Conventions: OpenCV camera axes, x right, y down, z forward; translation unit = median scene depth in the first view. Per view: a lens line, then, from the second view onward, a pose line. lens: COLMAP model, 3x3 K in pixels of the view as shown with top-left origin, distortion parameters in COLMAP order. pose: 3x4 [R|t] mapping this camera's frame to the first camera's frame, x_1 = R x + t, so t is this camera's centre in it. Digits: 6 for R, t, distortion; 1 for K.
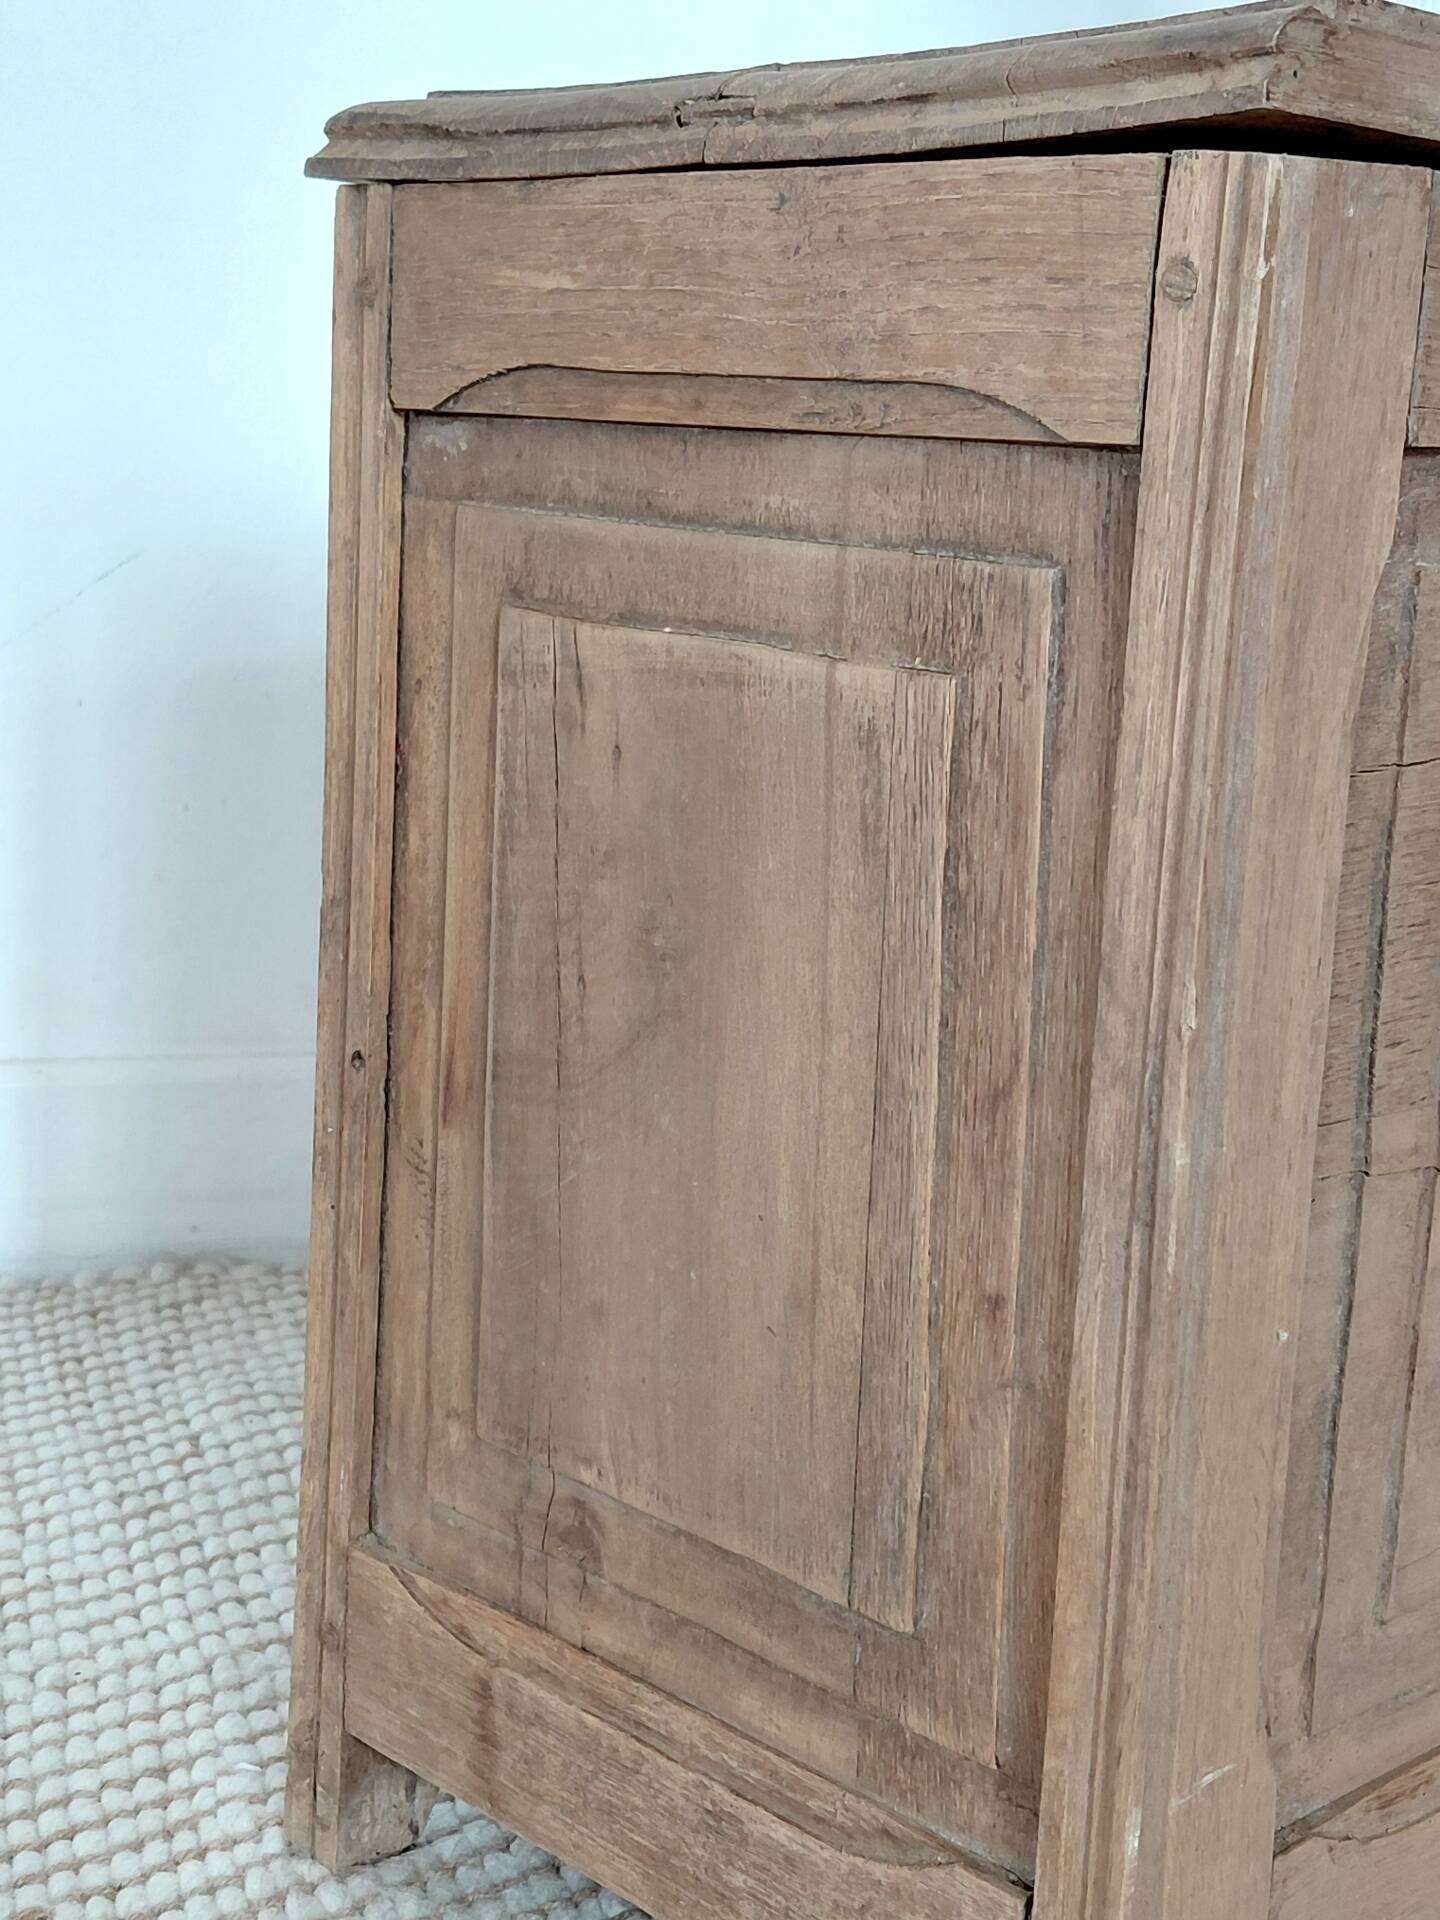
lens RADIAL K [[2824.1, 0, 737.7], [0, 2824.1, 969.2], [0, 0, 1]] dist [0.264475, -0.926512]
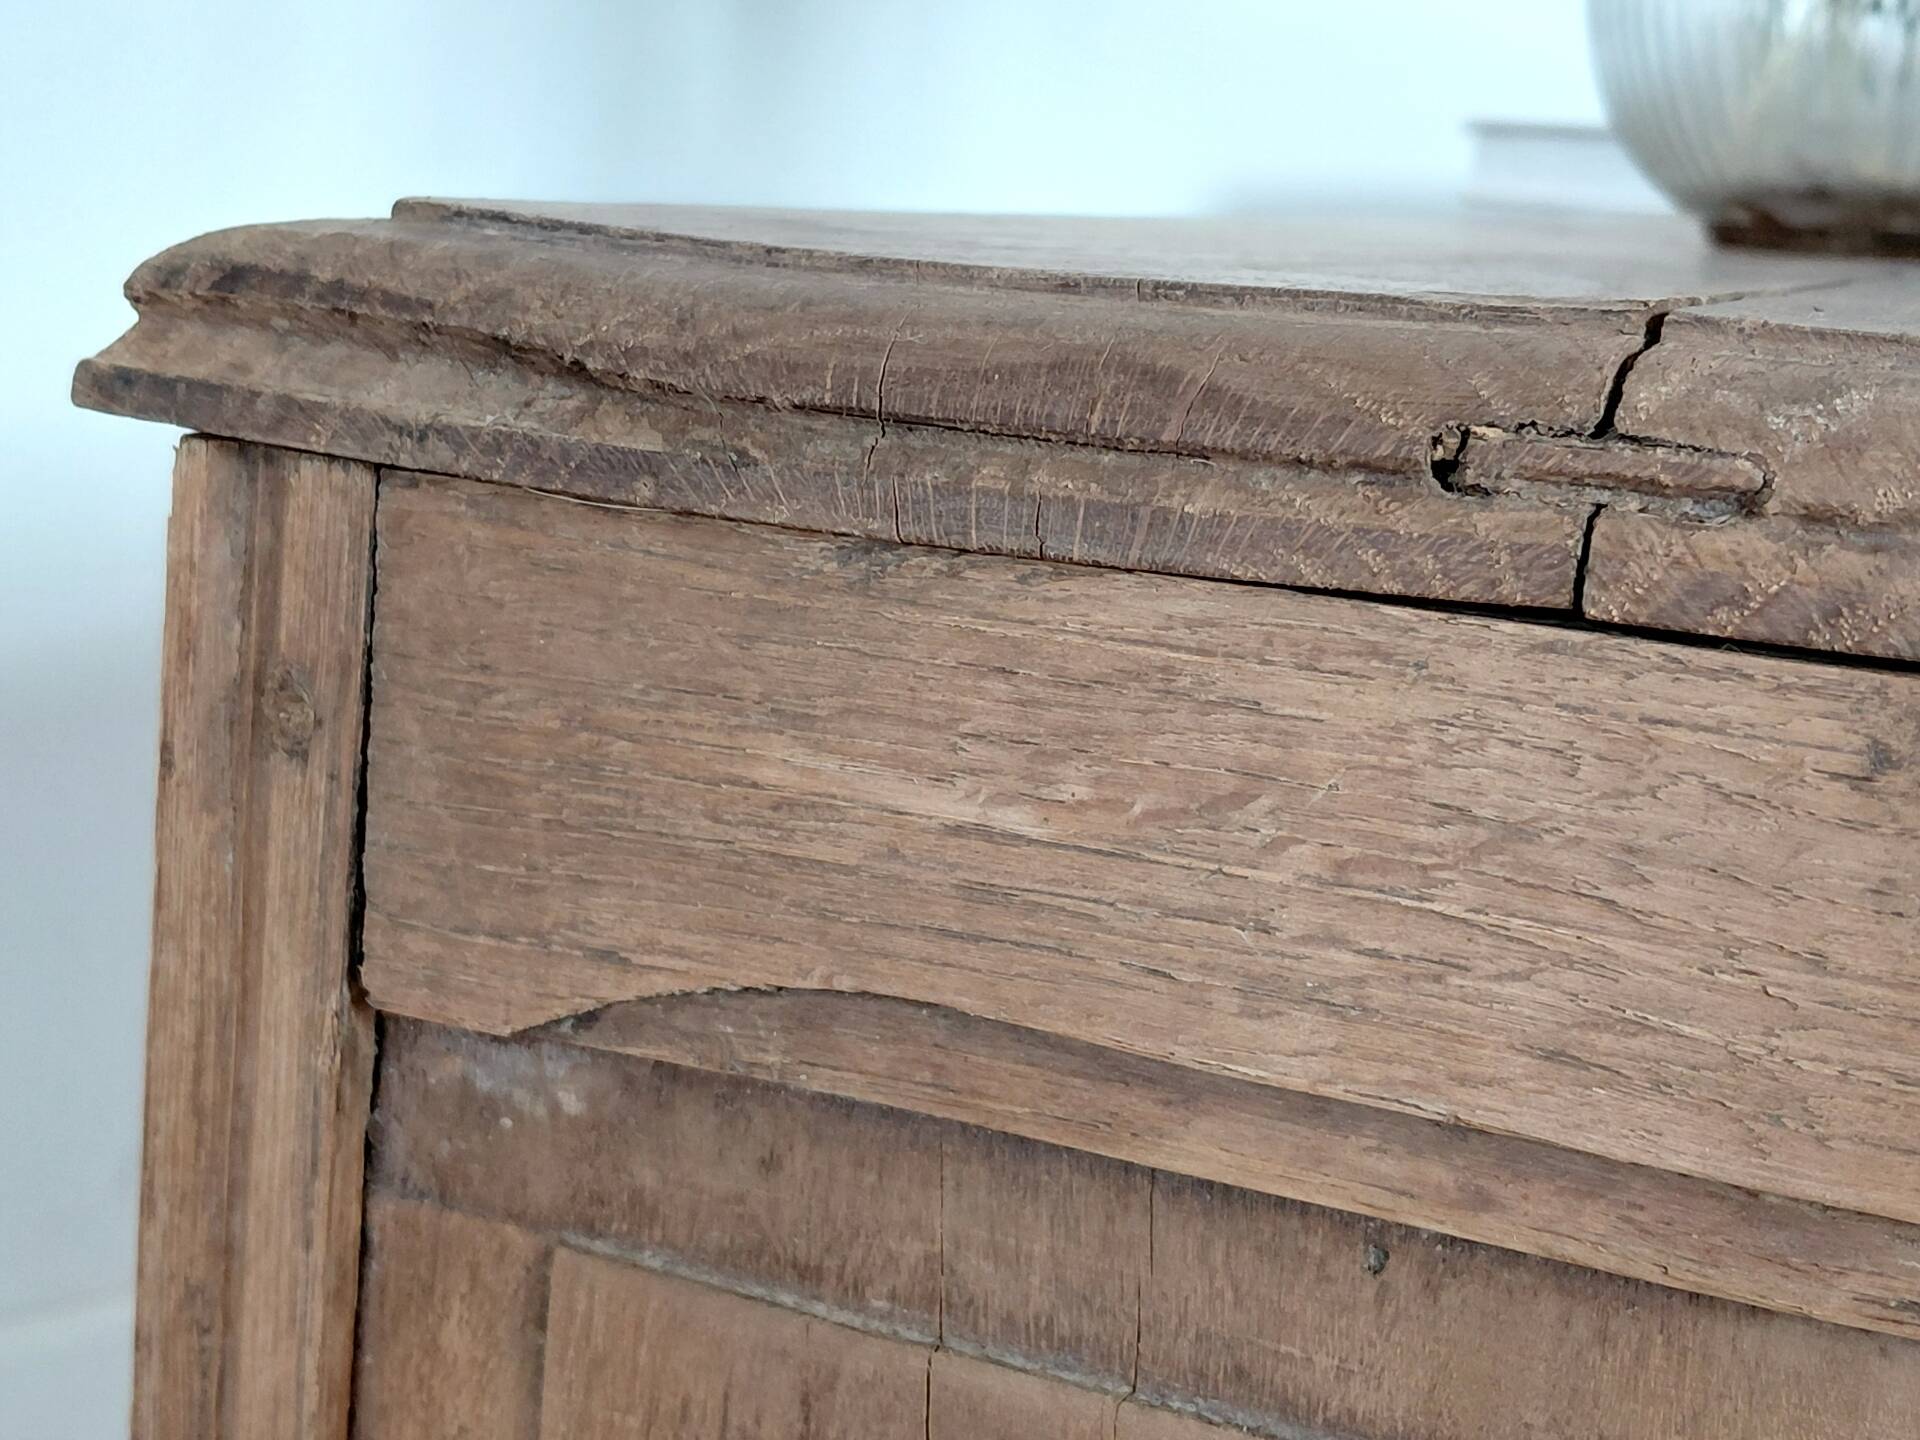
lens RADIAL K [[2824.1, 0, 972.7], [0, 2824.1, 679.5], [0, 0, 1]] dist [0.264475, -0.926512]
pose [[0.916501, -0.048308, 0.397105, -0.204836], [0.040208, 0.998779, 0.028702, -0.257801], [-0.398006, -0.010338, 0.917324, 0.626494]]
